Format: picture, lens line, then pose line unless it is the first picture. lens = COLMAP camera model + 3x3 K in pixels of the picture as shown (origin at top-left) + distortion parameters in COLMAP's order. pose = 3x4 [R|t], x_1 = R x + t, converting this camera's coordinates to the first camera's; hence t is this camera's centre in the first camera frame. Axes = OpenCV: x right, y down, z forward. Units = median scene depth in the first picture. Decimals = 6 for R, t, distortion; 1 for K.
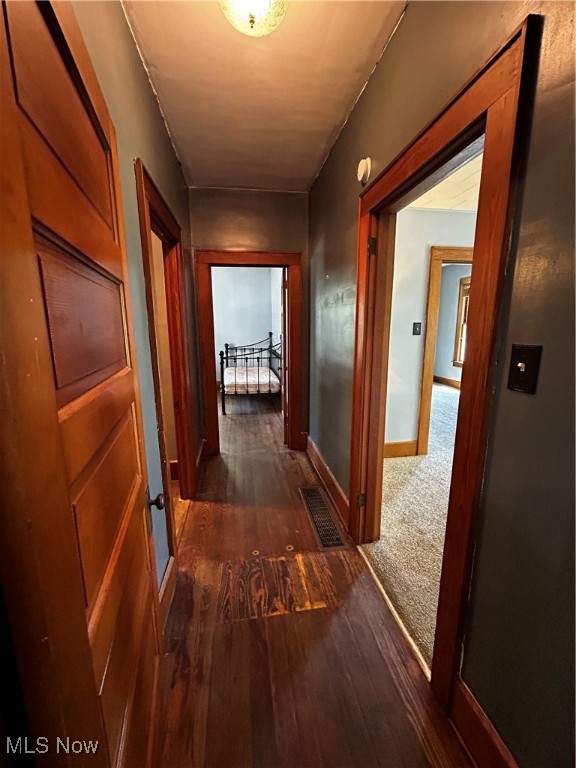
lens RADIAL K [[311.5, 0, 288.4], [0, 311.5, 382.0], [0, 0, 1]] dist [0.000614, 0.000089]
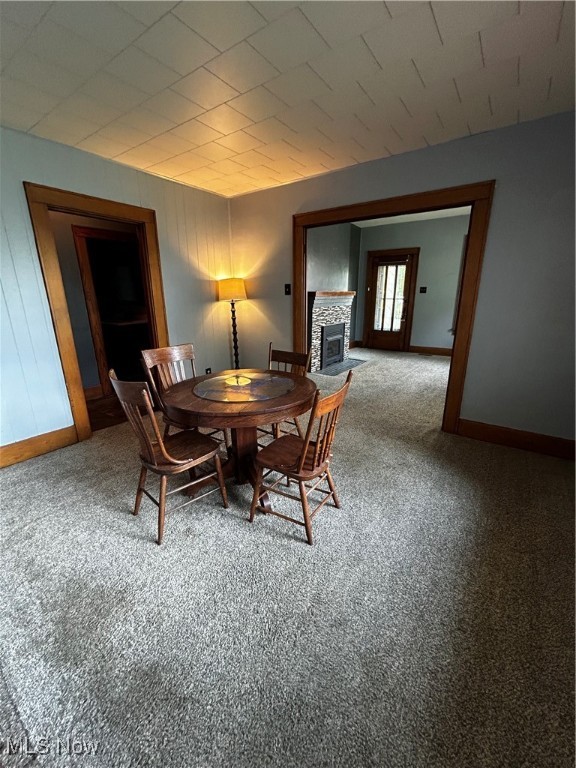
lens RADIAL K [[311.5, 0, 288.4], [0, 311.5, 382.0], [0, 0, 1]] dist [0.000614, 0.000089]
pose [[0.705390, 0.192161, -0.682275, 1.281091], [-0.122600, 0.981120, 0.149576, -0.002937], [0.698137, -0.021862, 0.715631, 0.143912]]
